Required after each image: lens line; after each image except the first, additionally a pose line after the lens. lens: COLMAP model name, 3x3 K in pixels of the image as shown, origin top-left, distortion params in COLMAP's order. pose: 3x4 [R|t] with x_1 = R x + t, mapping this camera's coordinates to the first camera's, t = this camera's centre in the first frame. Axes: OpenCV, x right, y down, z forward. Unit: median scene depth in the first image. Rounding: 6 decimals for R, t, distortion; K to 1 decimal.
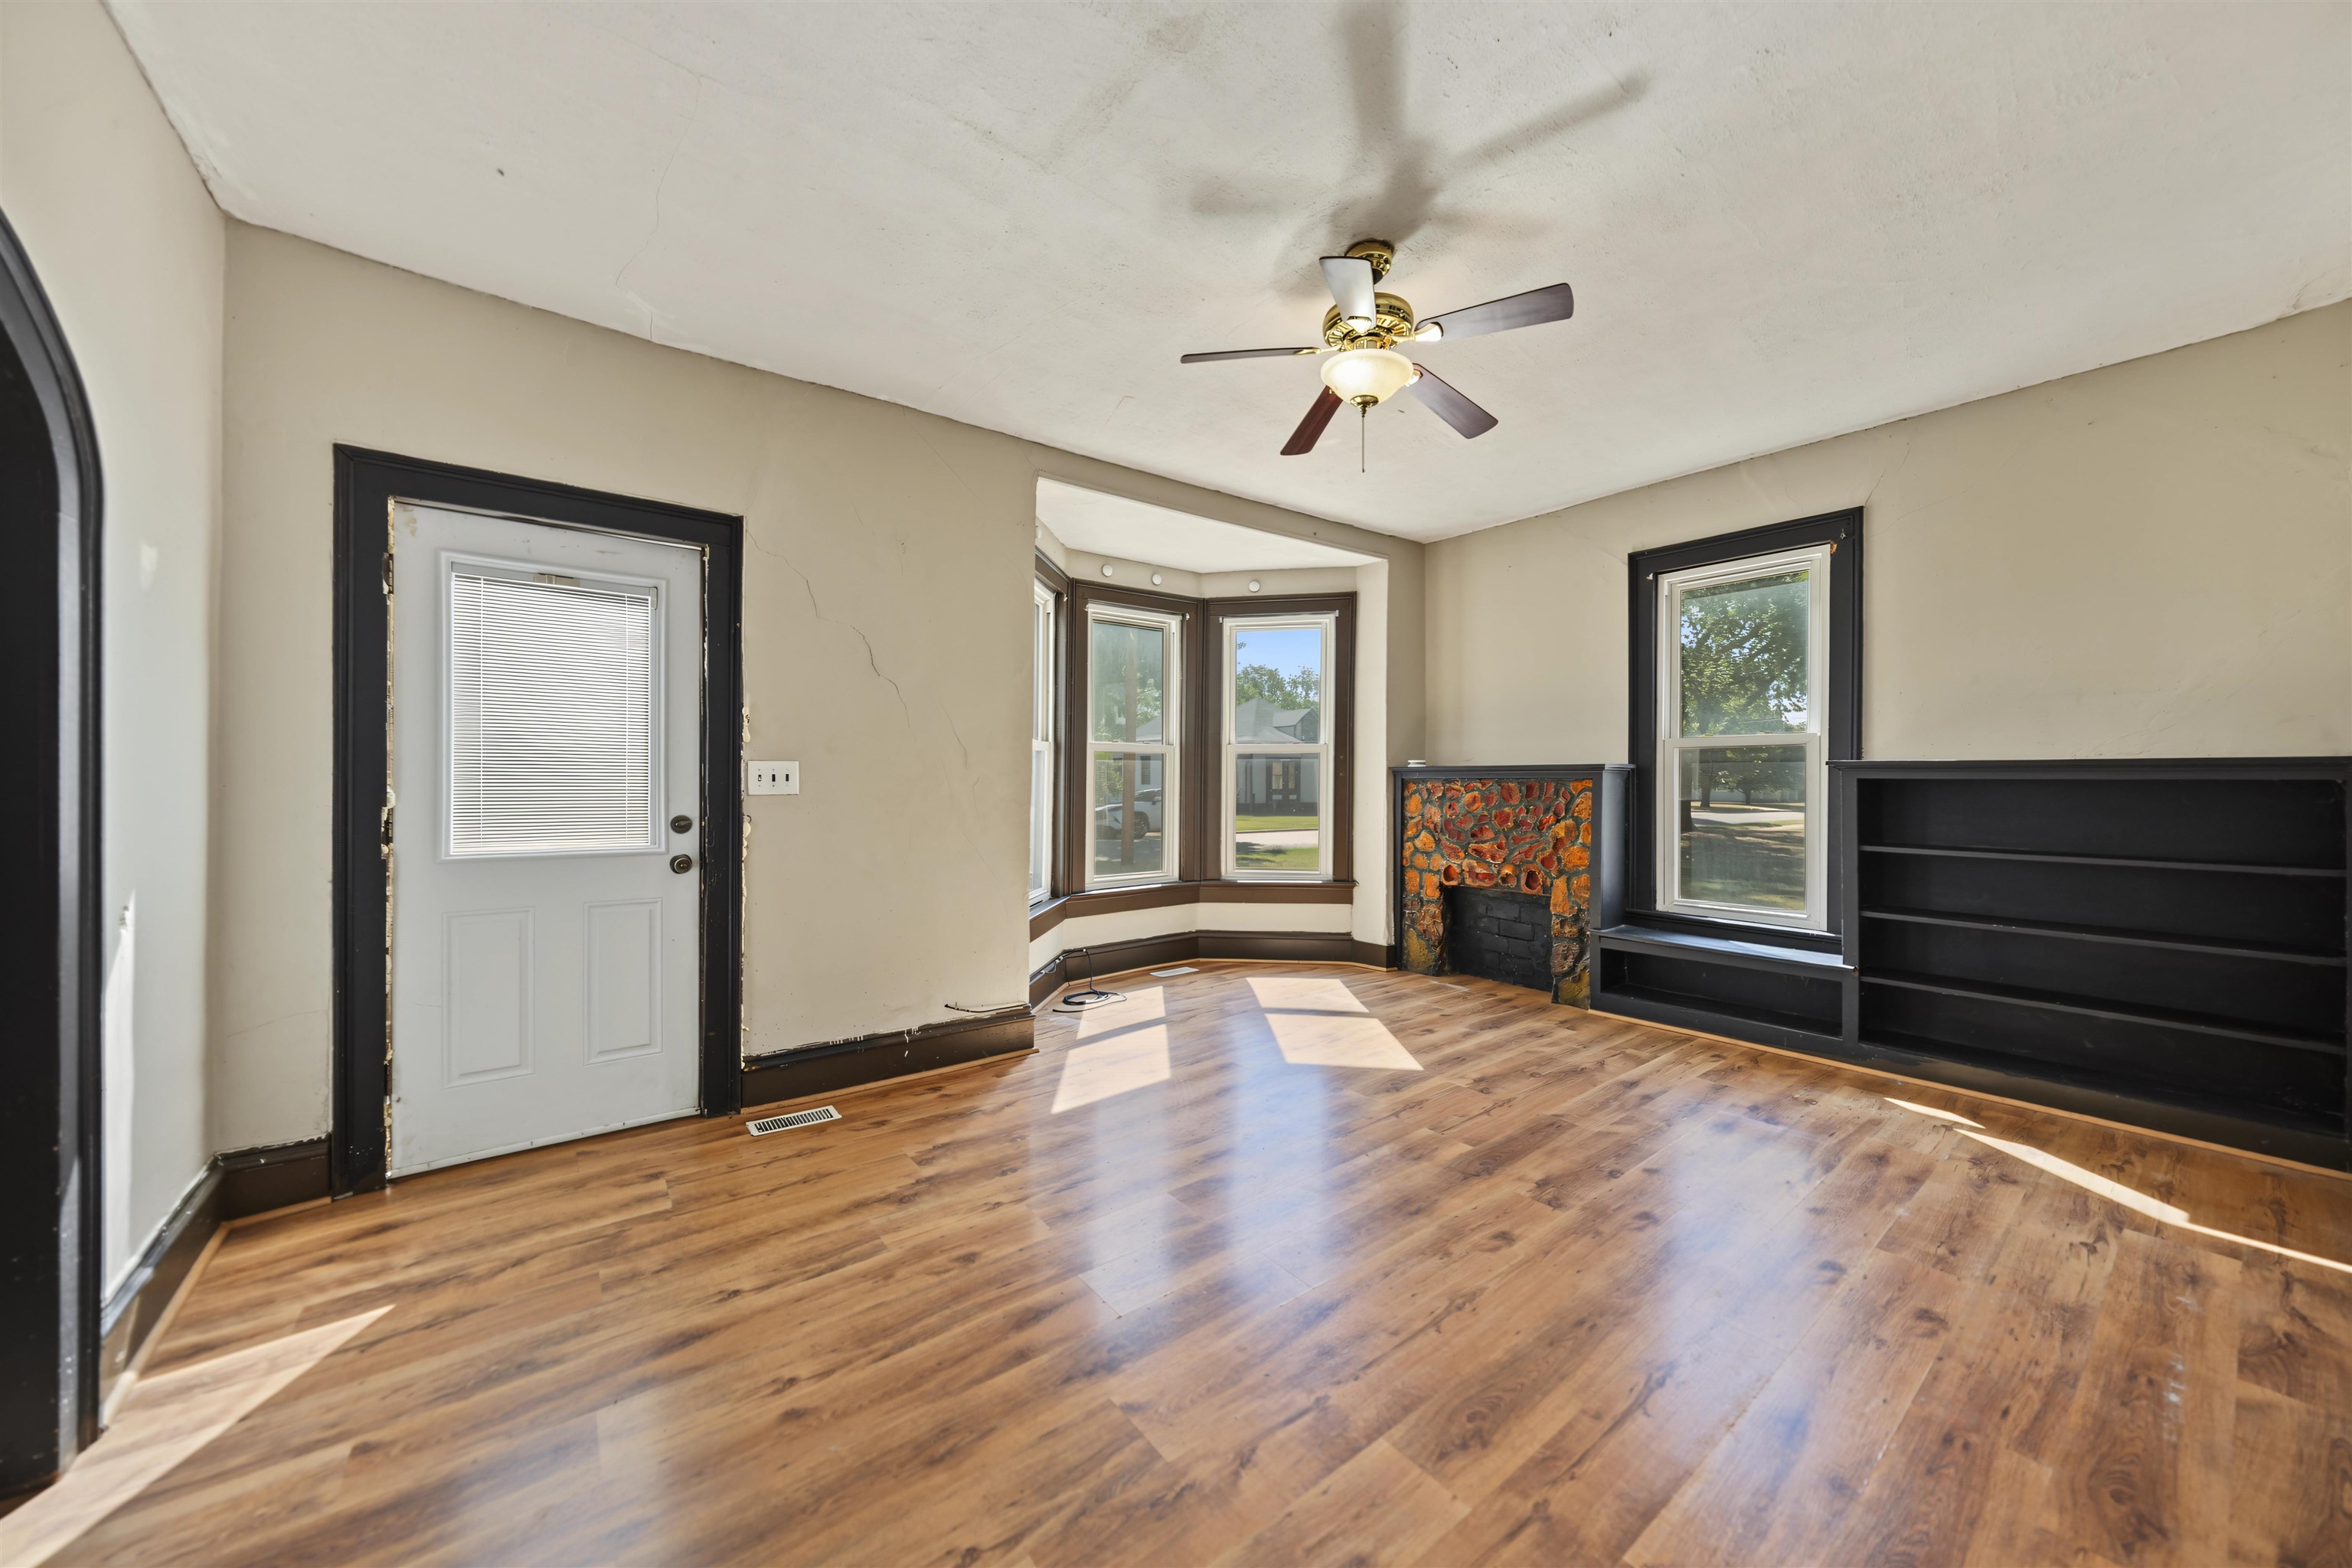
lens RADIAL K [[835.5, 0, 1182.9], [0, 835.5, 776.9], [0, 0, 1]] dist [-0.007575, 0.000058]
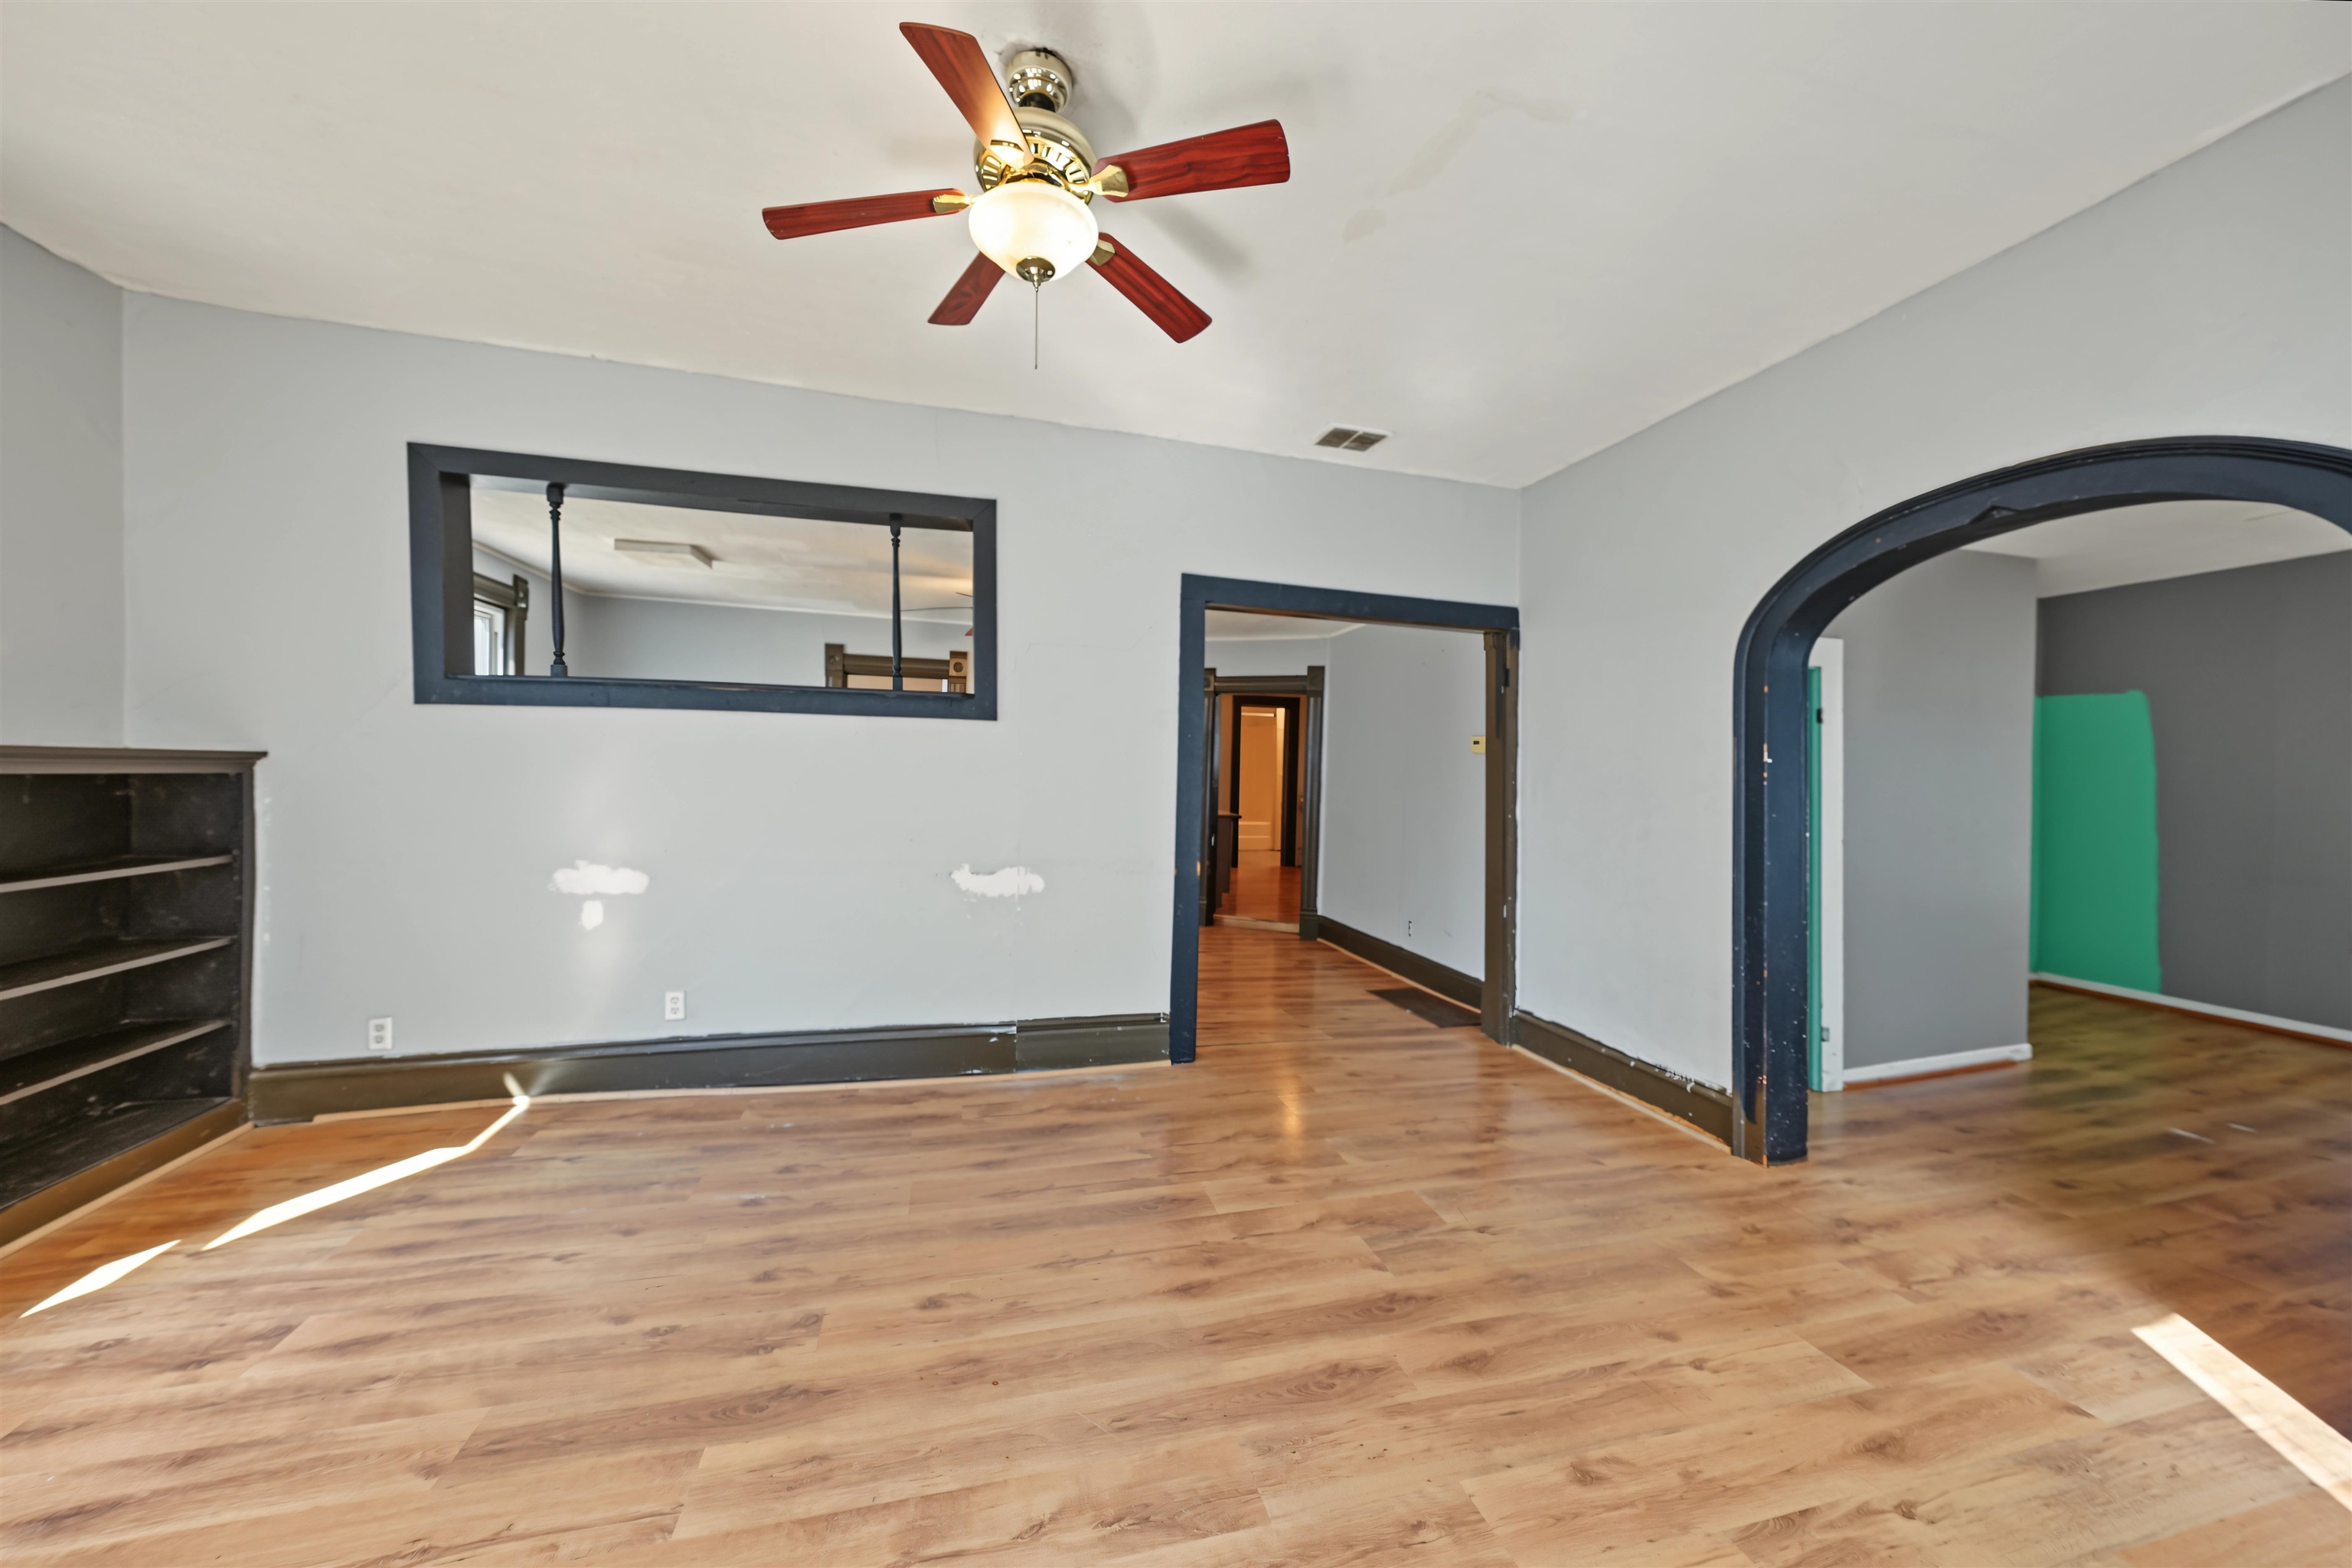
lens RADIAL K [[835.5, 0, 1167.4], [0, 835.5, 786.1], [0, 0, 1]] dist [-0.007575, 0.000058]
pose [[-0.921206, -0.022318, 0.388435, -0.170973], [-0.017874, 0.999727, 0.015051, -0.020322], [-0.388665, 0.006922, -0.921353, 1.604070]]
